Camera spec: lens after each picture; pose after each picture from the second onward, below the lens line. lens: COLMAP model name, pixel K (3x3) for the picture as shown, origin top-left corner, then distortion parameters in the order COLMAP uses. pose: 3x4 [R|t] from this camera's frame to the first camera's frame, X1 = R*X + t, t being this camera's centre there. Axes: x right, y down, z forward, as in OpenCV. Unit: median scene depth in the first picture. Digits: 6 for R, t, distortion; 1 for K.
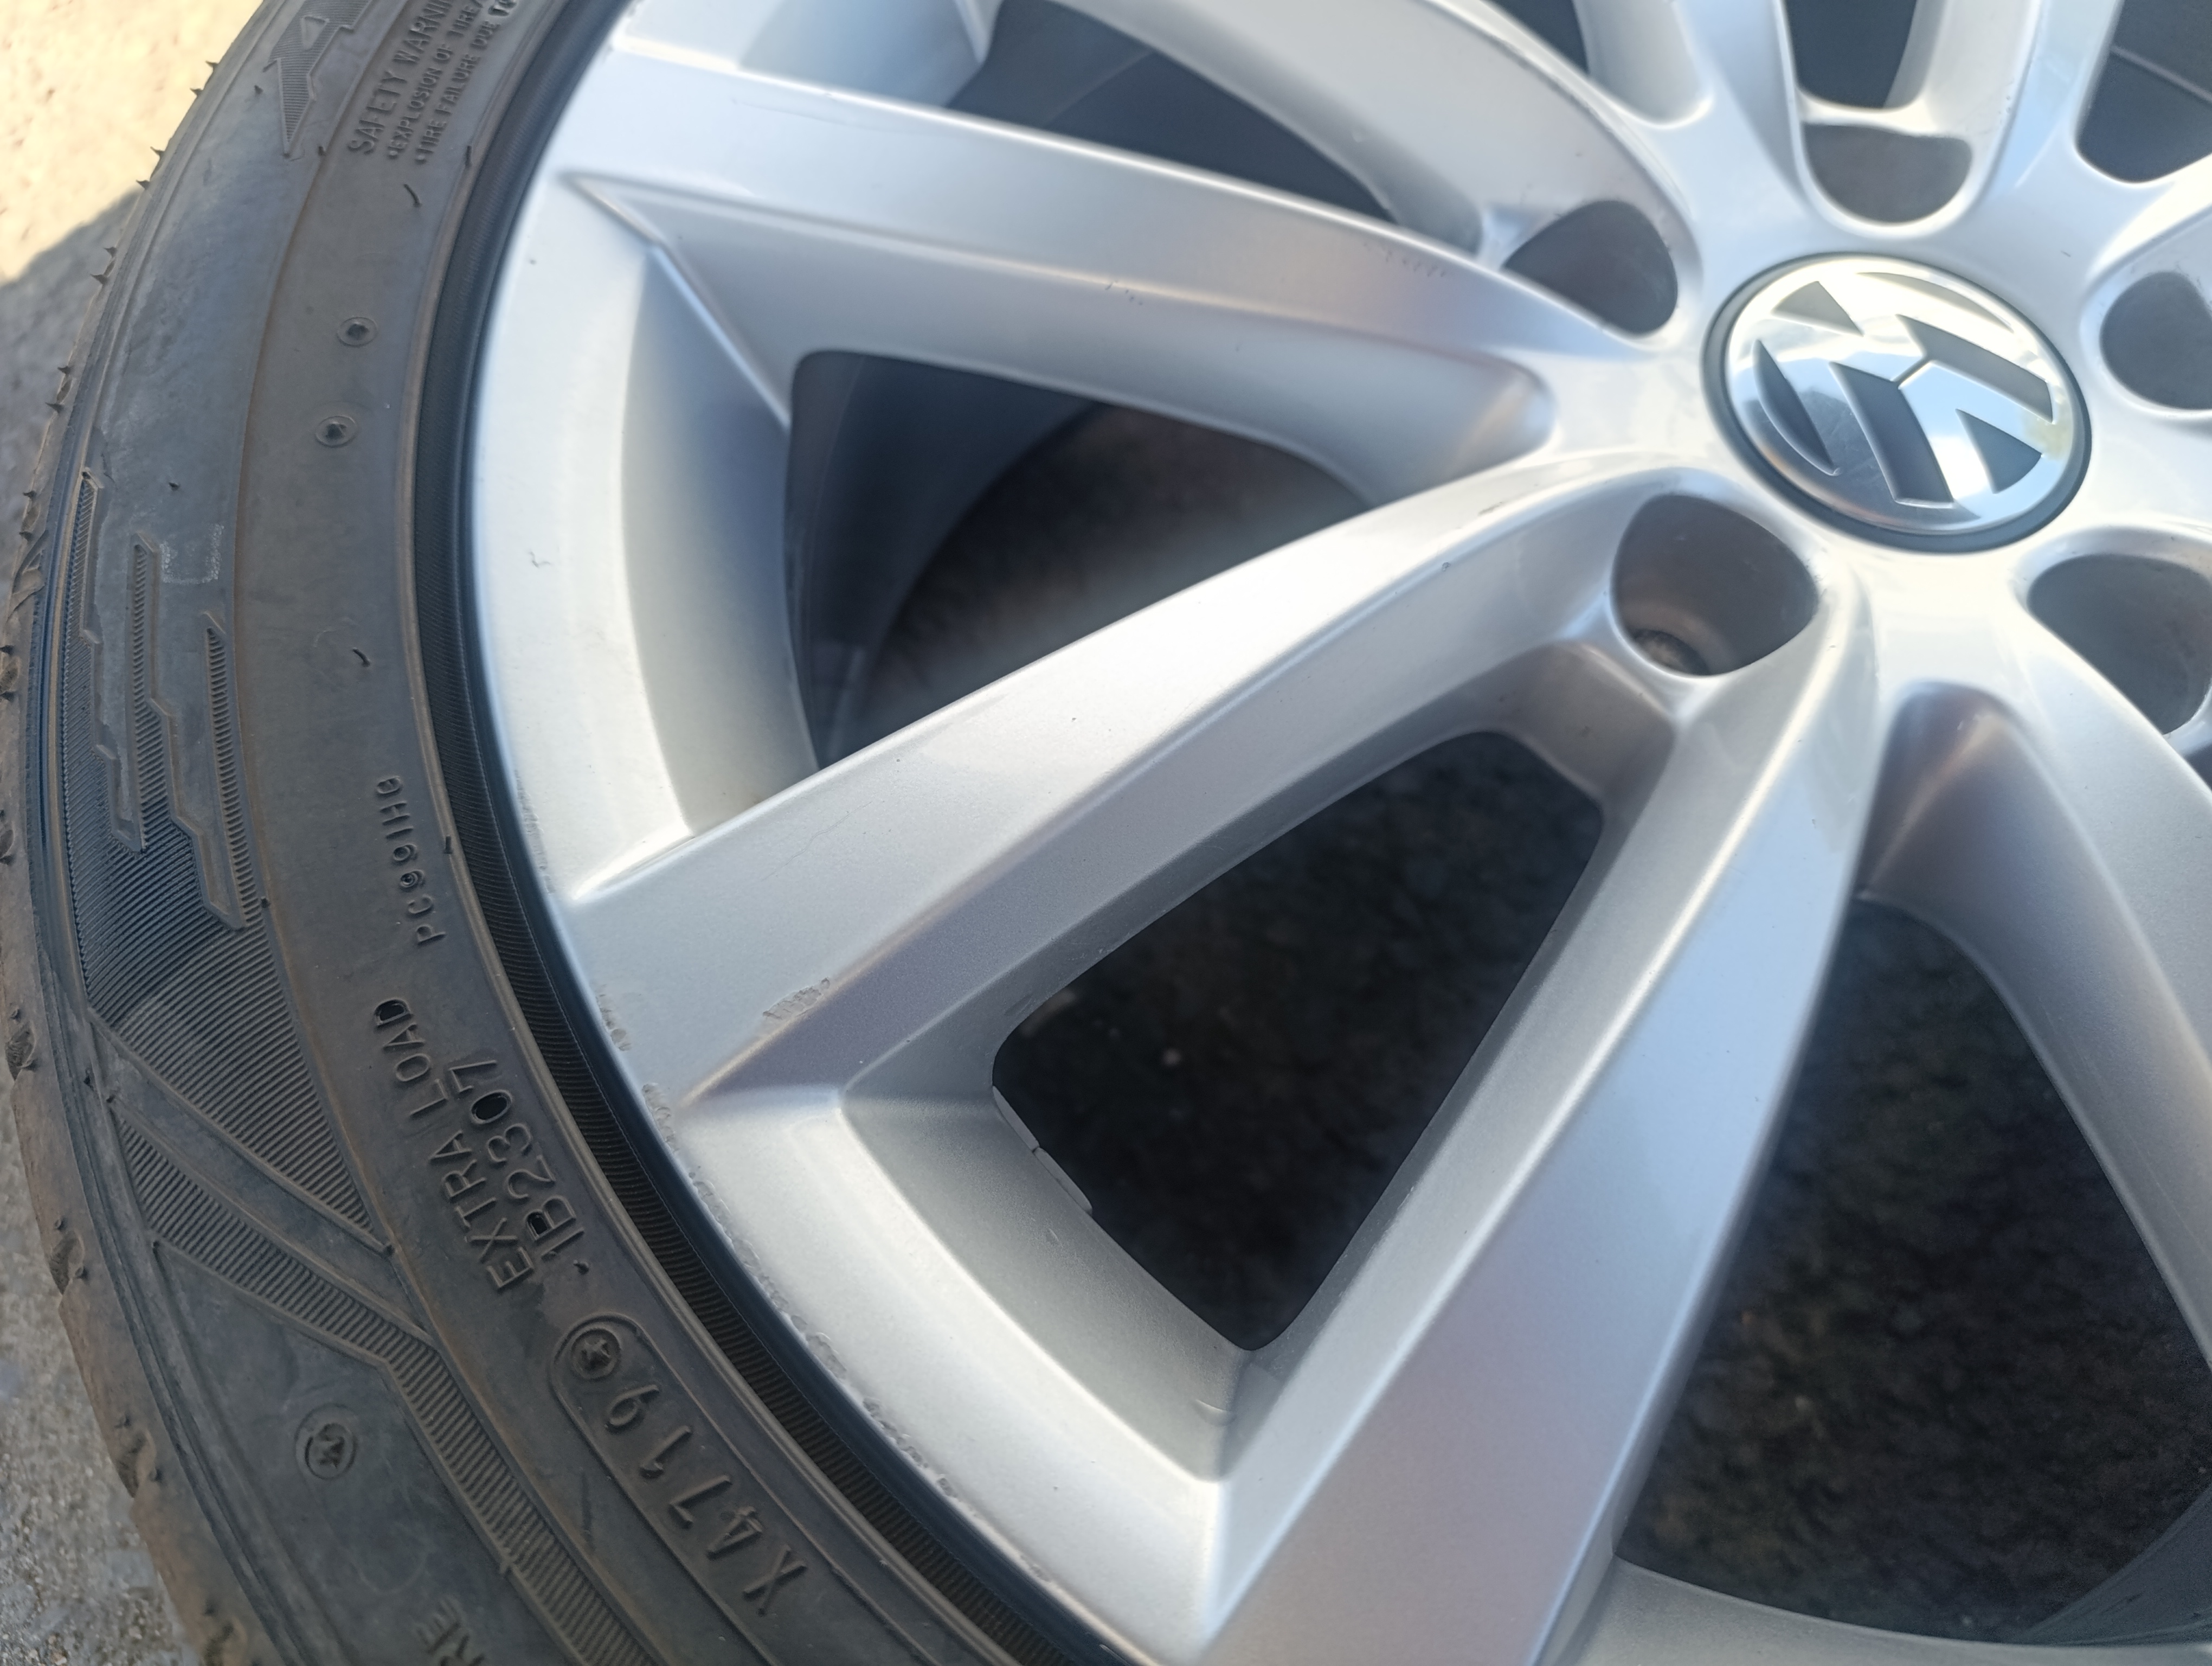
lens RADIAL K [[1545.5, 0, 1106.0], [0, 1545.5, 833.0], [0, 0, 1]] dist [-0.032868, 0.001572]
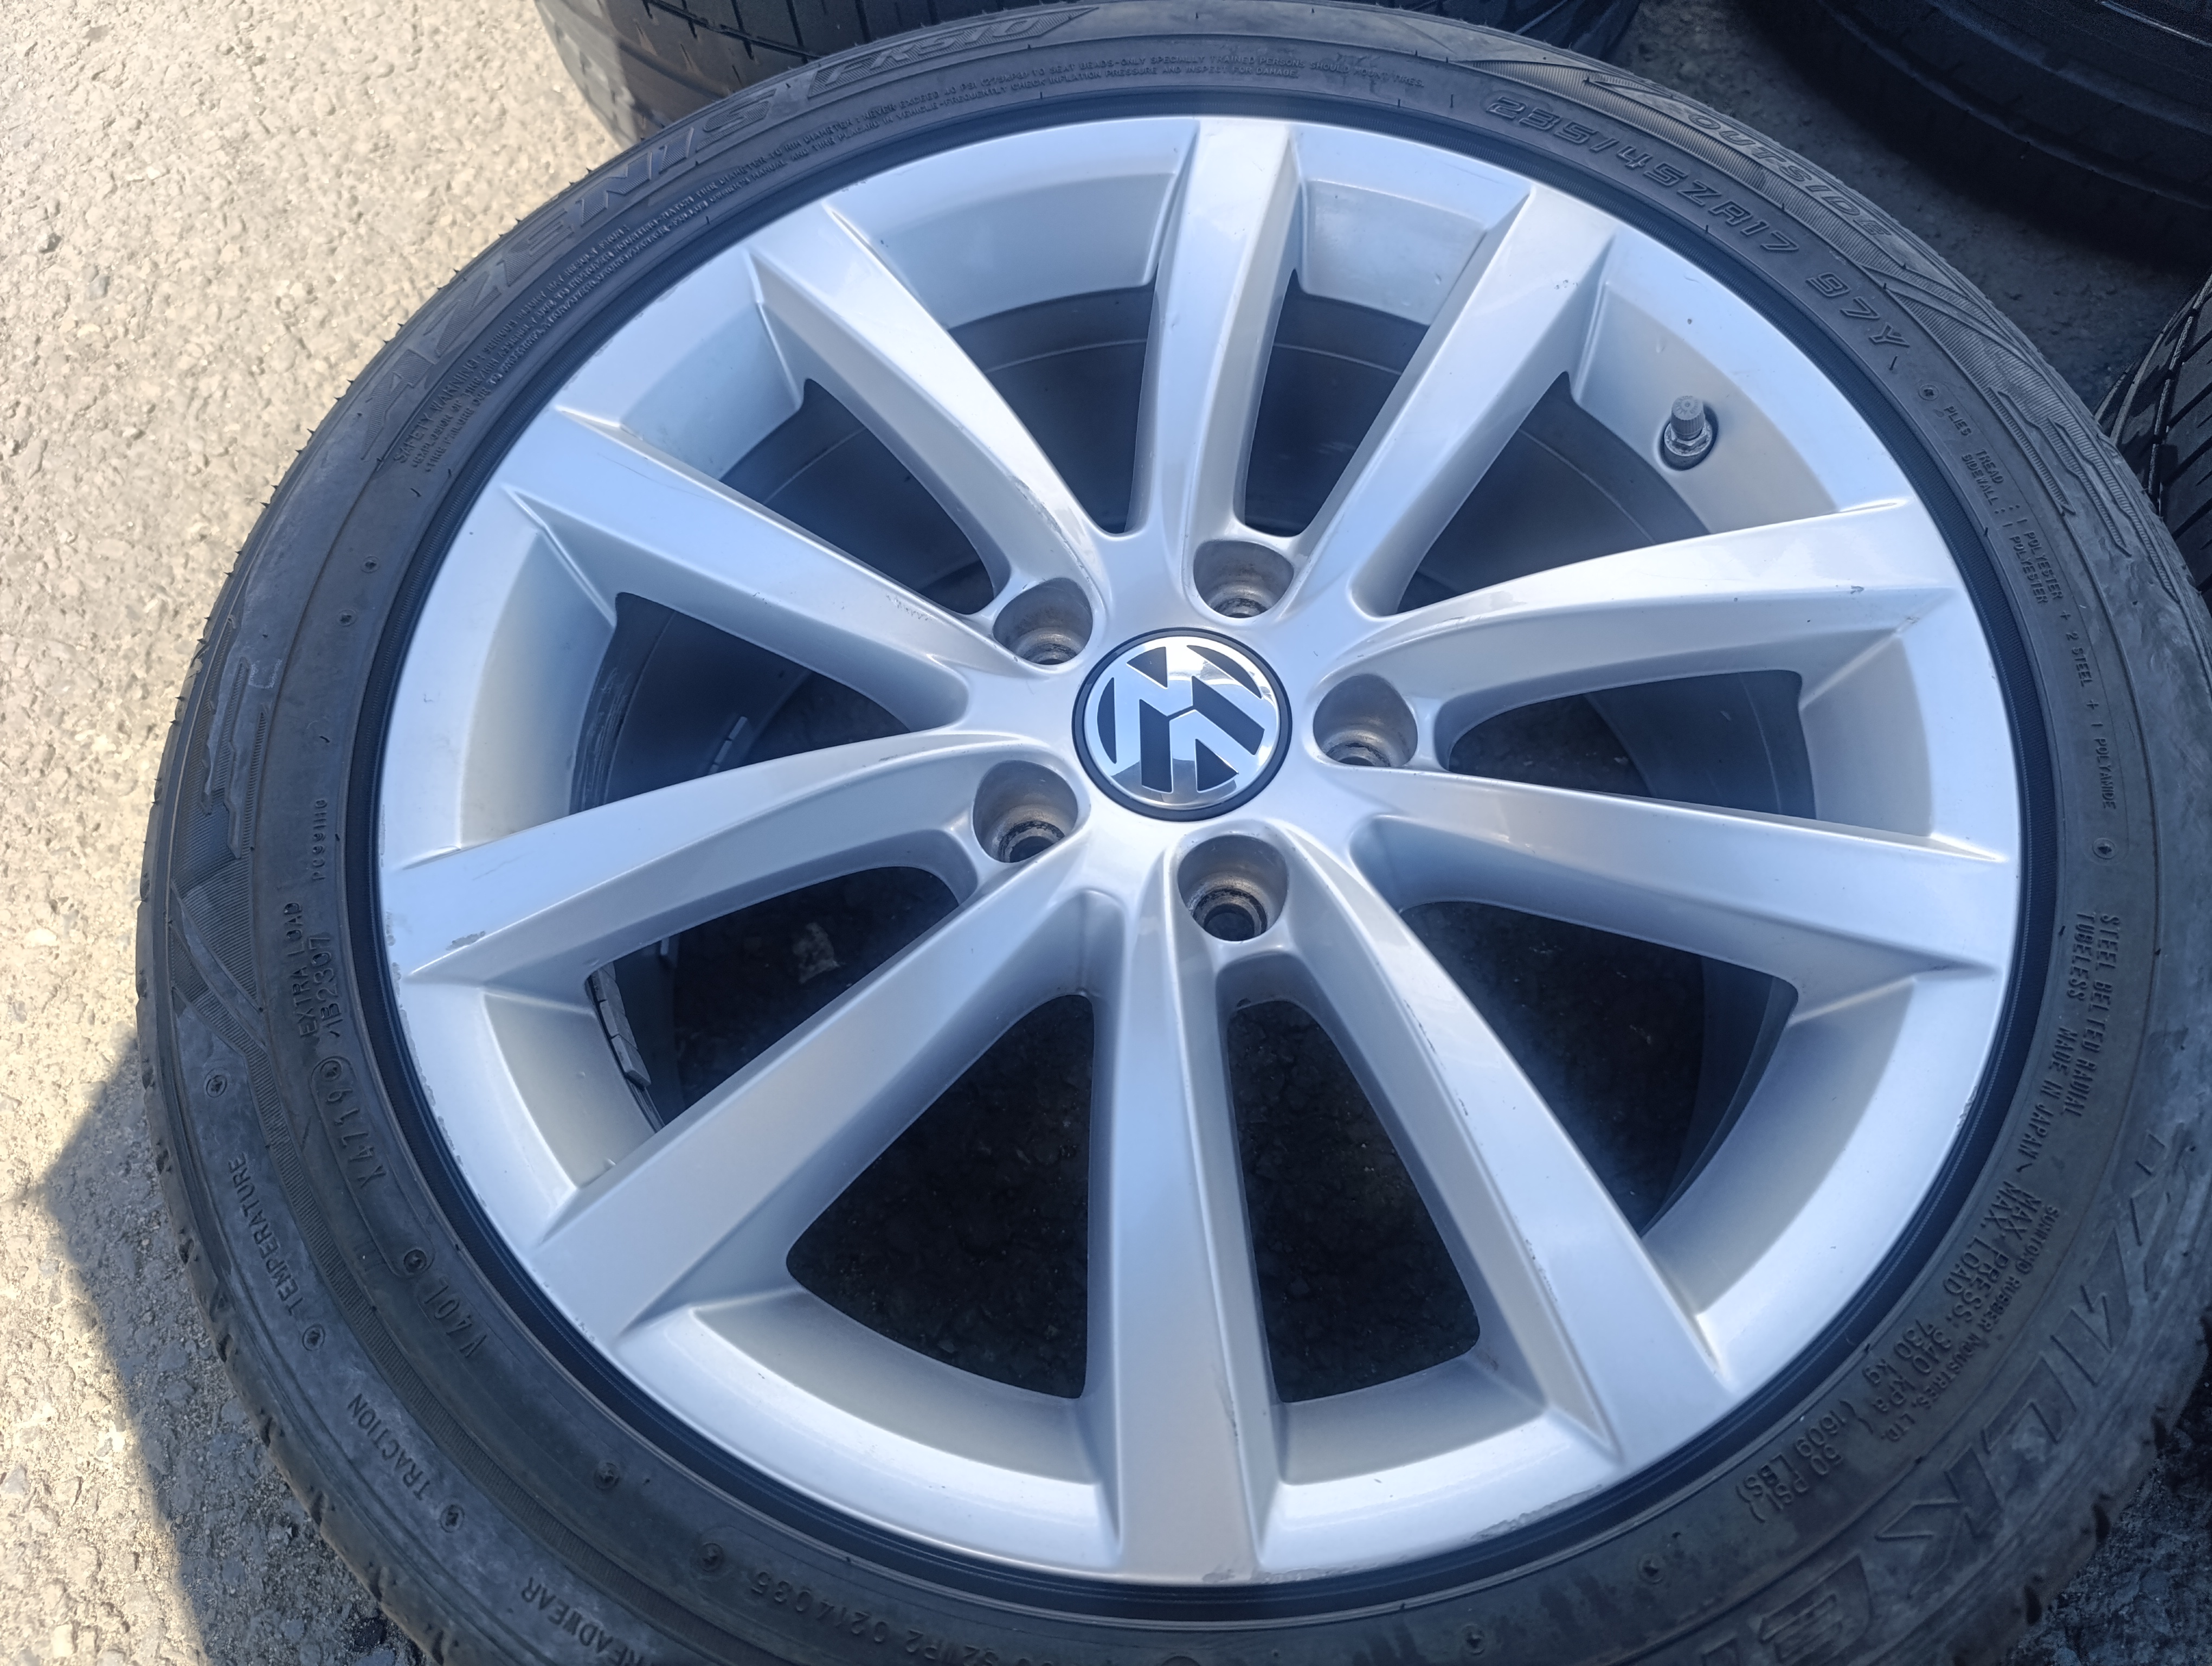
lens RADIAL K [[1478.0, 0, 1114.0], [0, 1478.0, 828.9], [0, 0, 1]] dist [-0.000241, -0.000432]
pose [[0.972695, 0.187715, -0.136485, 0.816782], [-0.184930, 0.982200, 0.032923, -0.243023], [0.140236, -0.006784, 0.990095, -0.811946]]
